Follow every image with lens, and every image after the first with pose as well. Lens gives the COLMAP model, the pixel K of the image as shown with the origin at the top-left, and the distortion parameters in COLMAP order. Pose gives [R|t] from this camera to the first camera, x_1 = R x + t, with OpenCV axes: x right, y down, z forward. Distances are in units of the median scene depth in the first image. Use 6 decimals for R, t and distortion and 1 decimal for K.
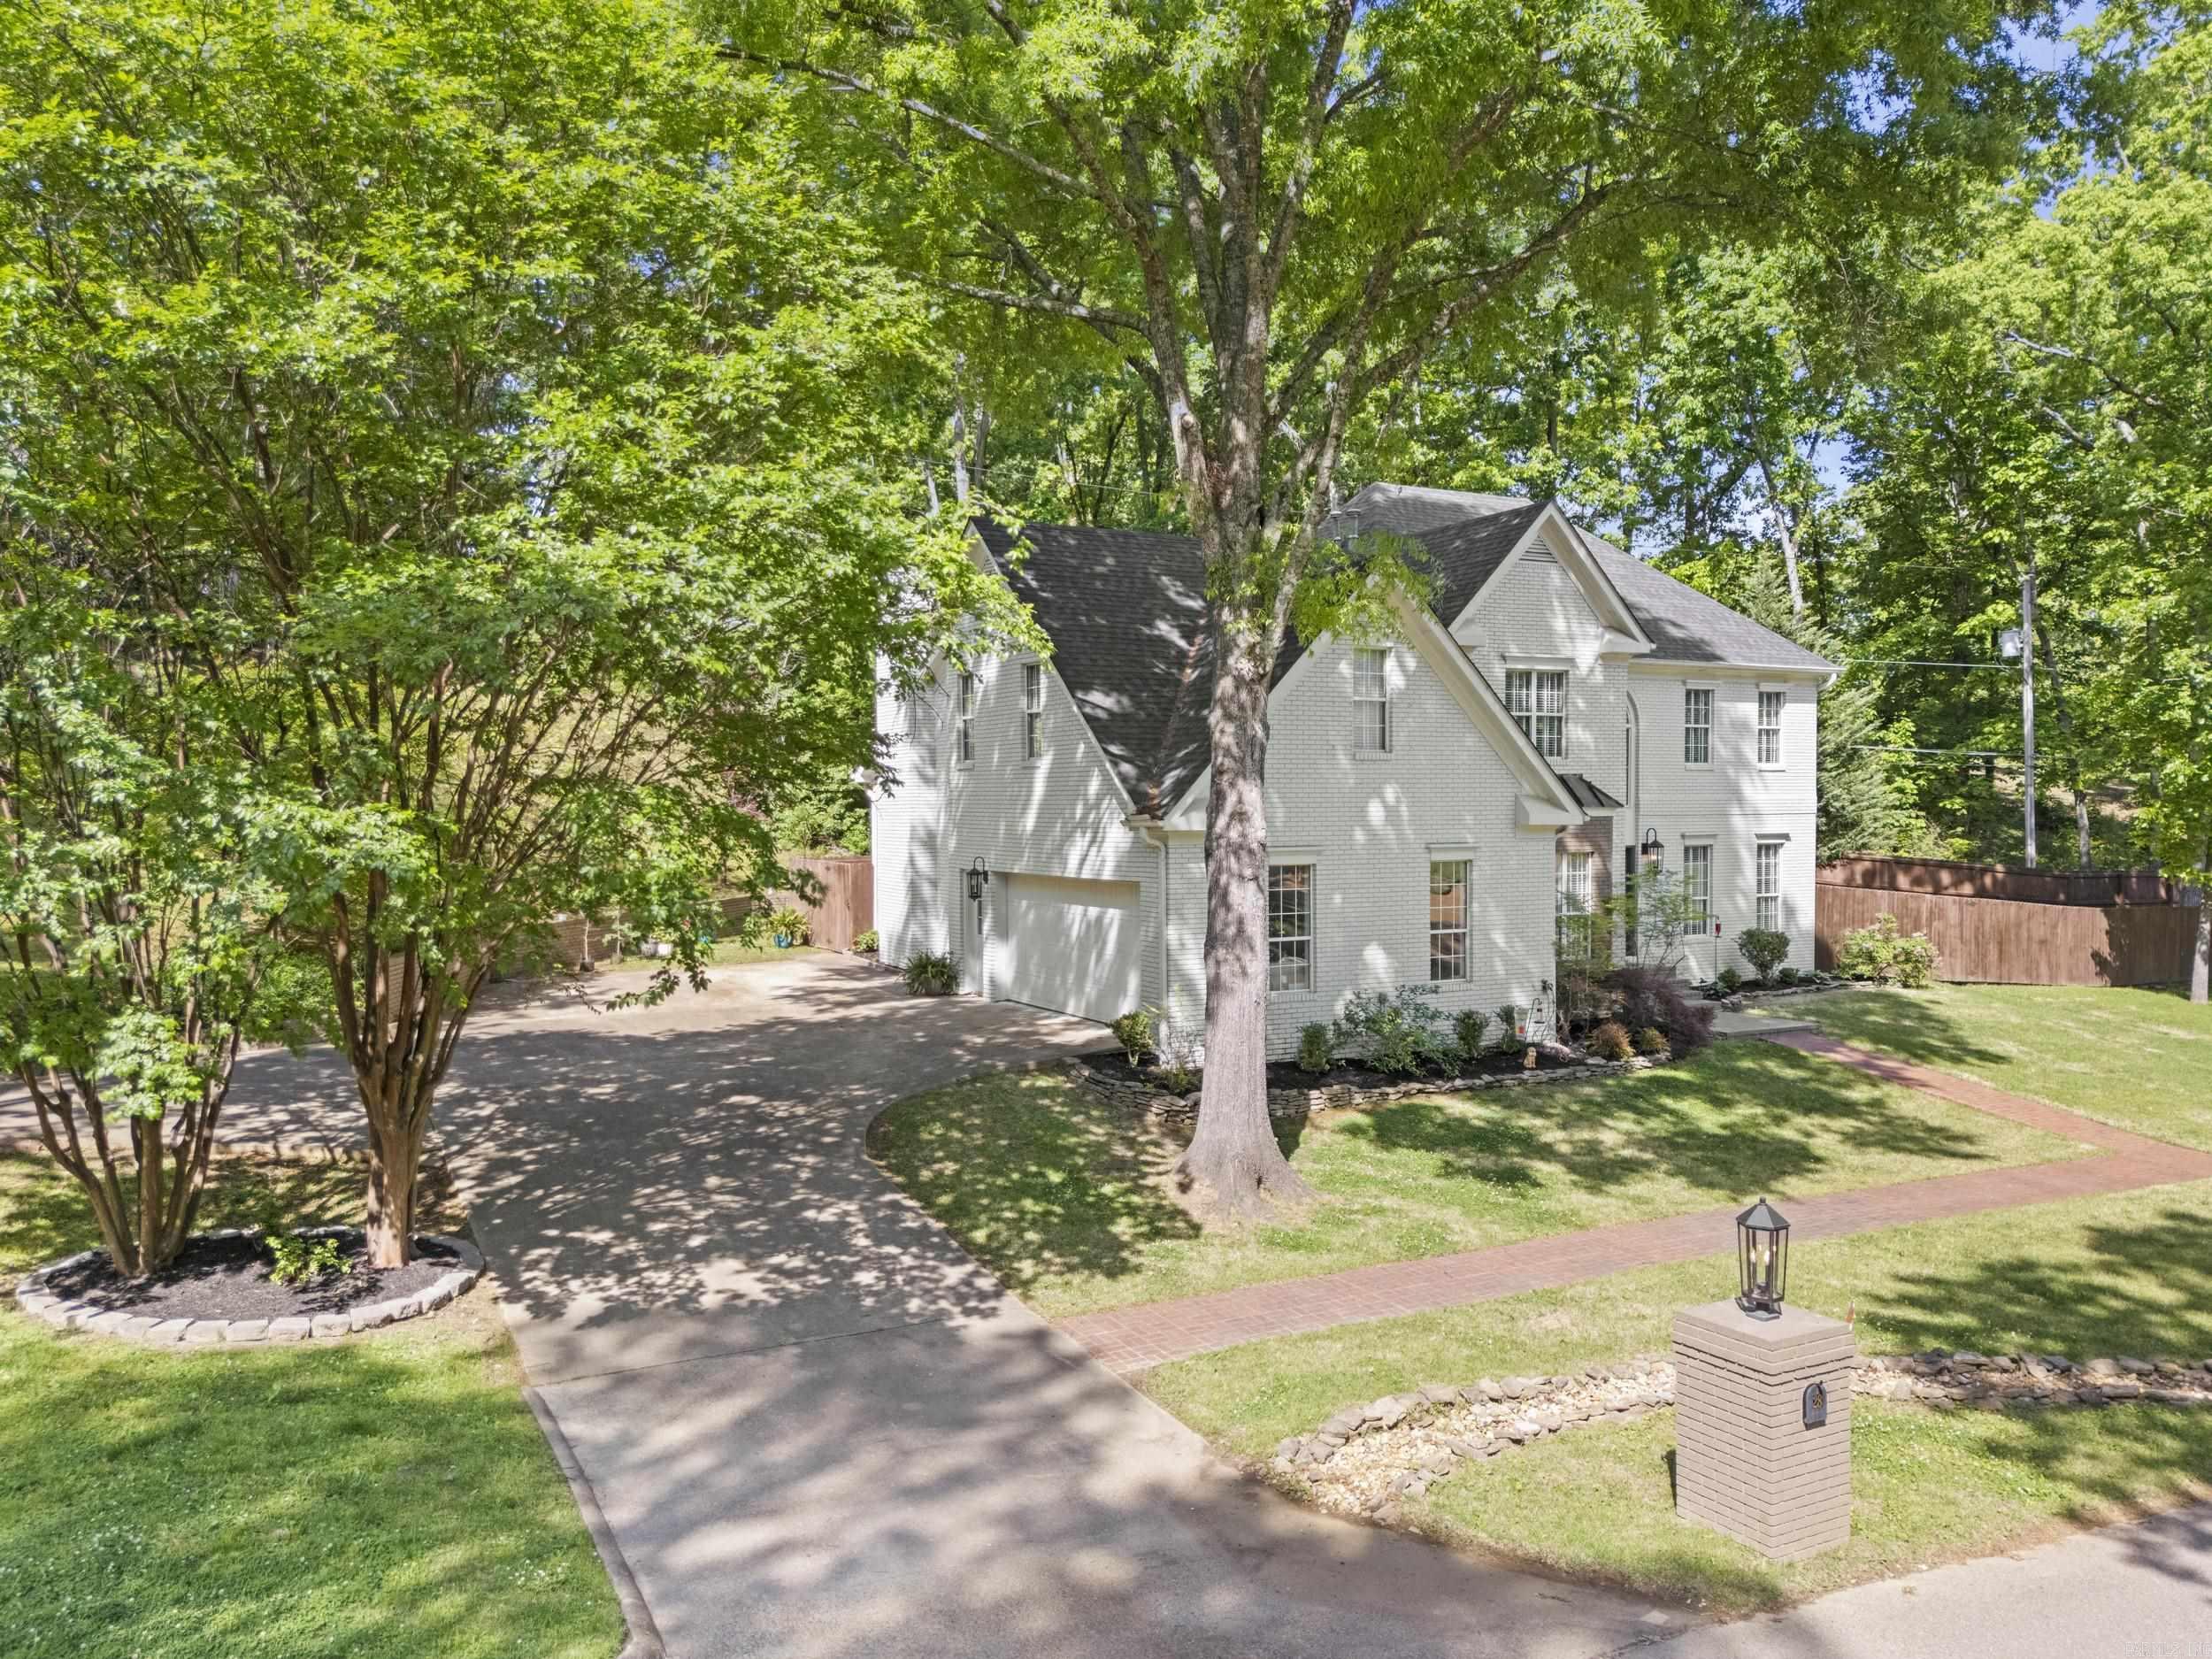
lens RADIAL K [[1612.5, 0, 1109.3], [0, 1612.5, 825.6], [0, 0, 1]] dist [0.027863, -0.000953]
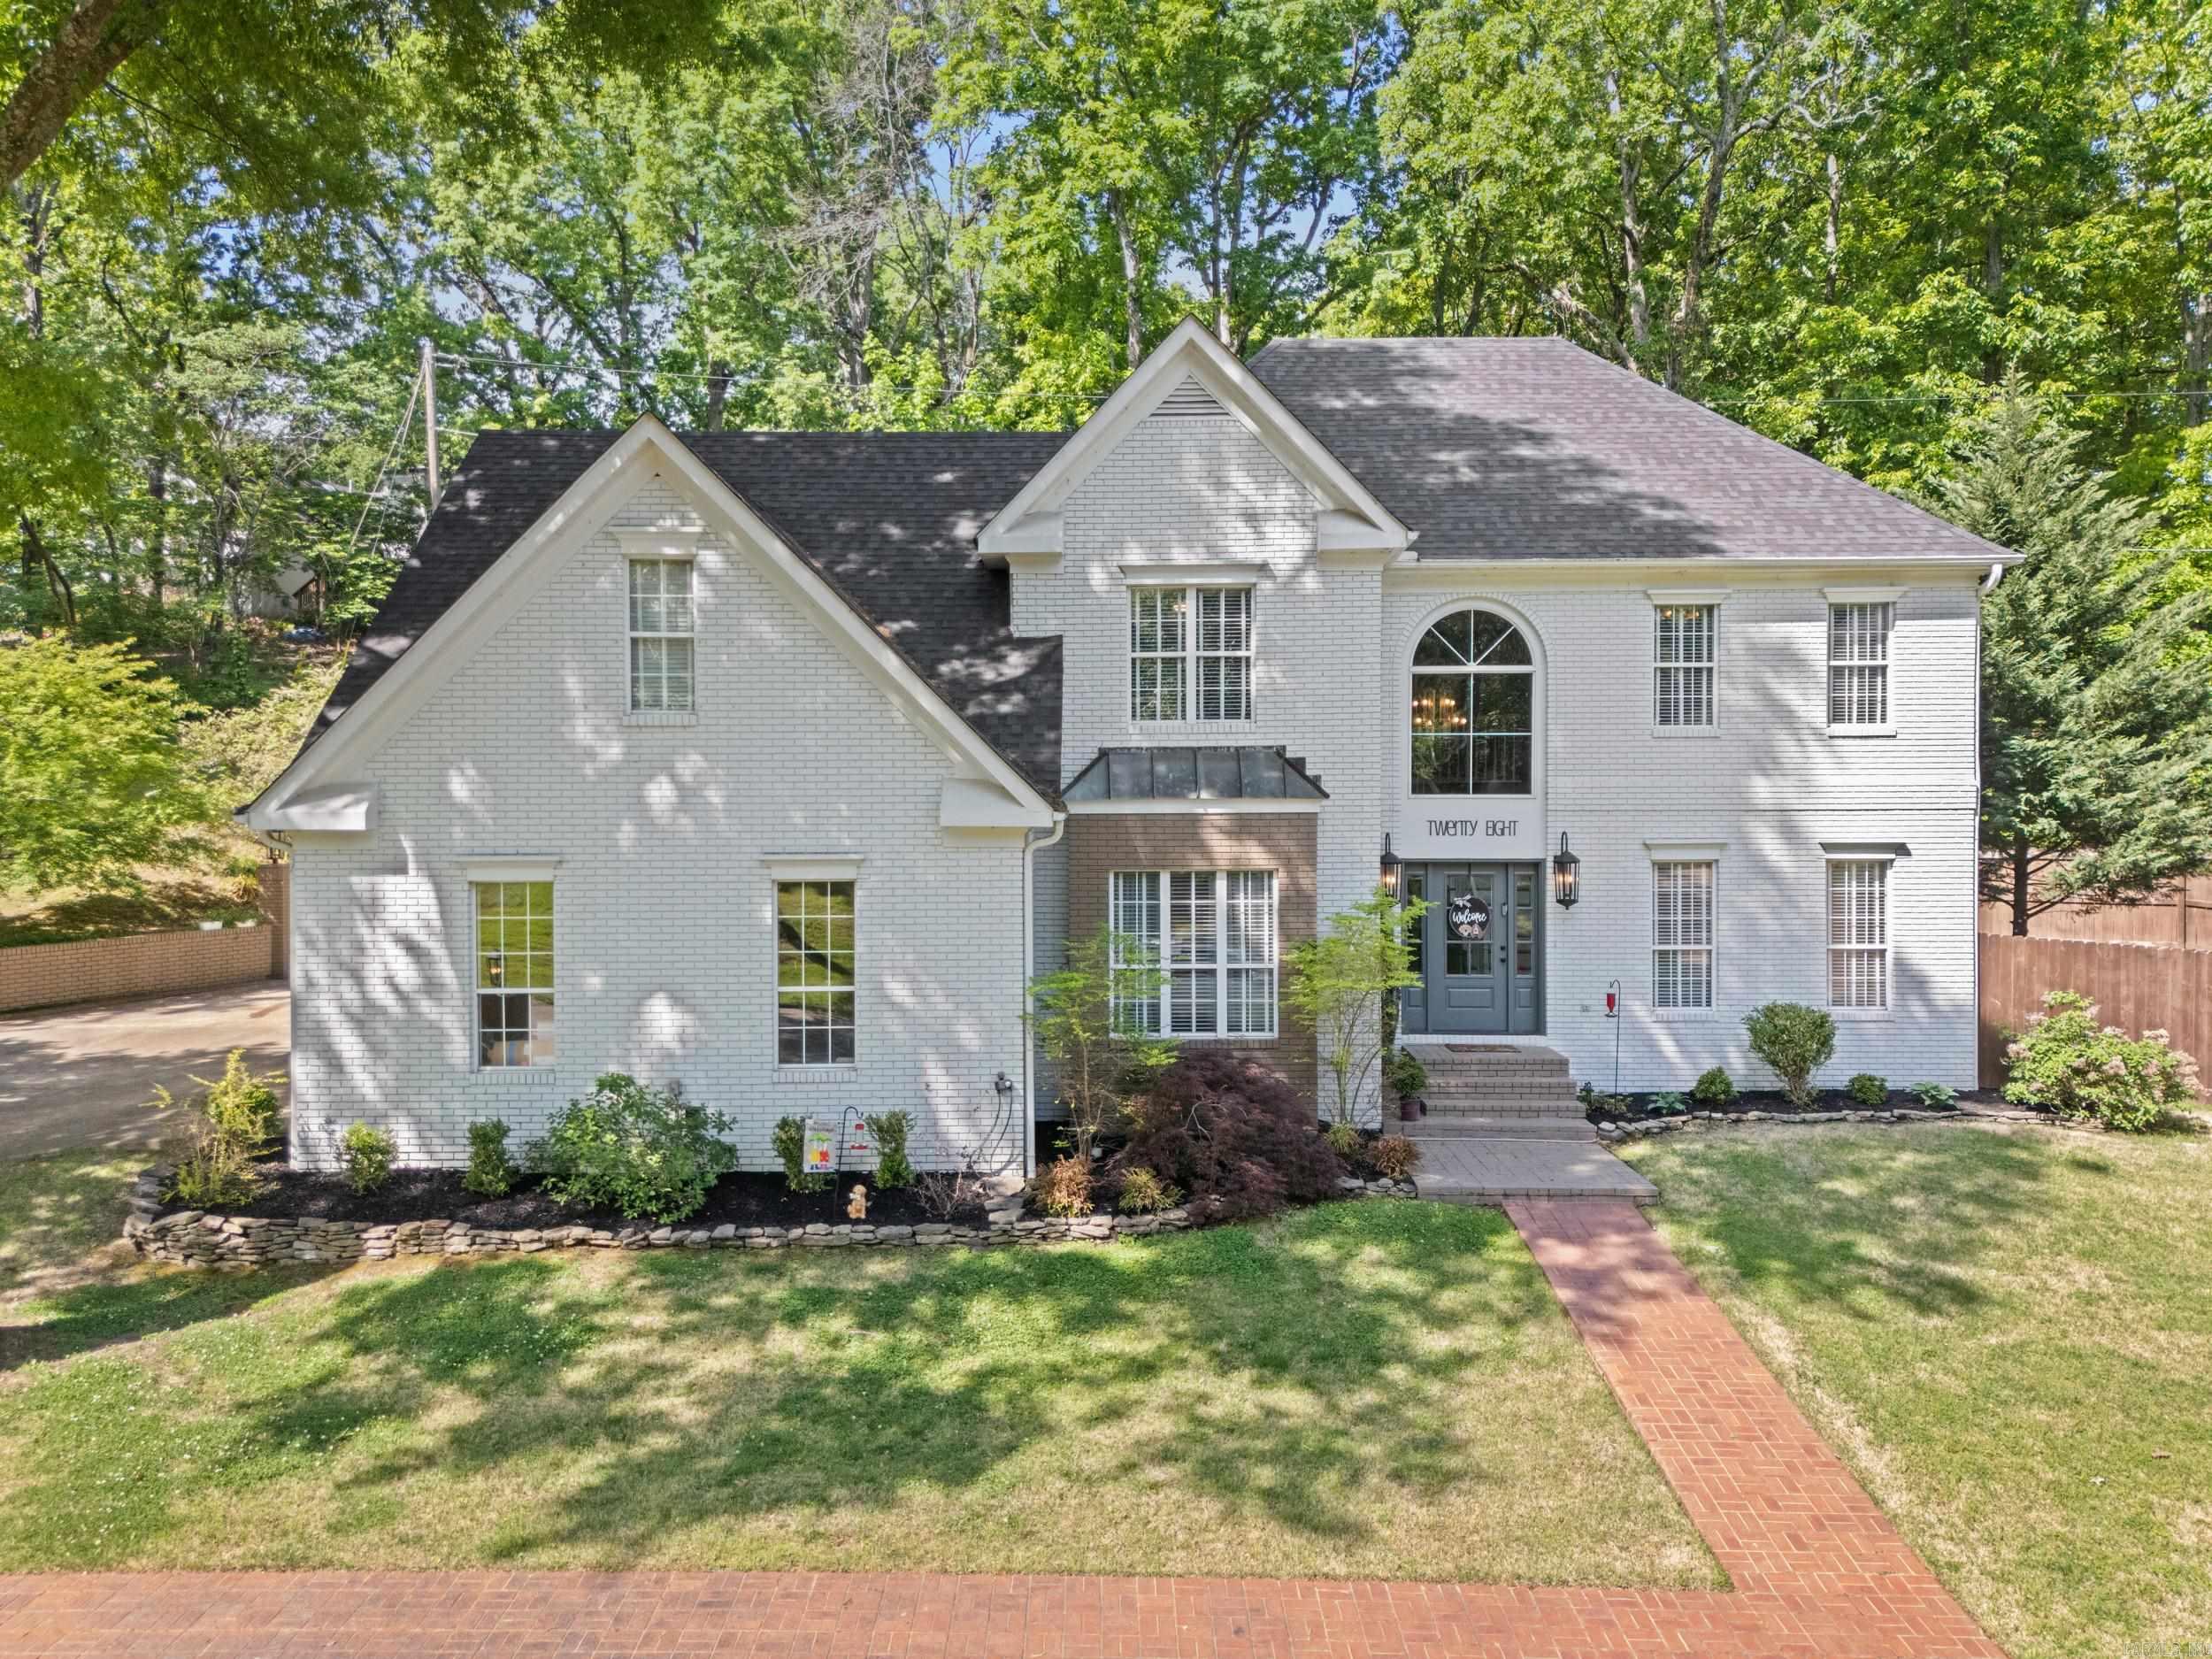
lens RADIAL K [[1612.5, 0, 1109.3], [0, 1612.5, 825.6], [0, 0, 1]] dist [0.027863, -0.000953]
pose [[0.882665, 0.002129, -0.469998, 0.526428], [-0.004303, 0.999984, -0.003552, 0.002010], [0.469983, 0.005157, 0.882660, 0.419892]]
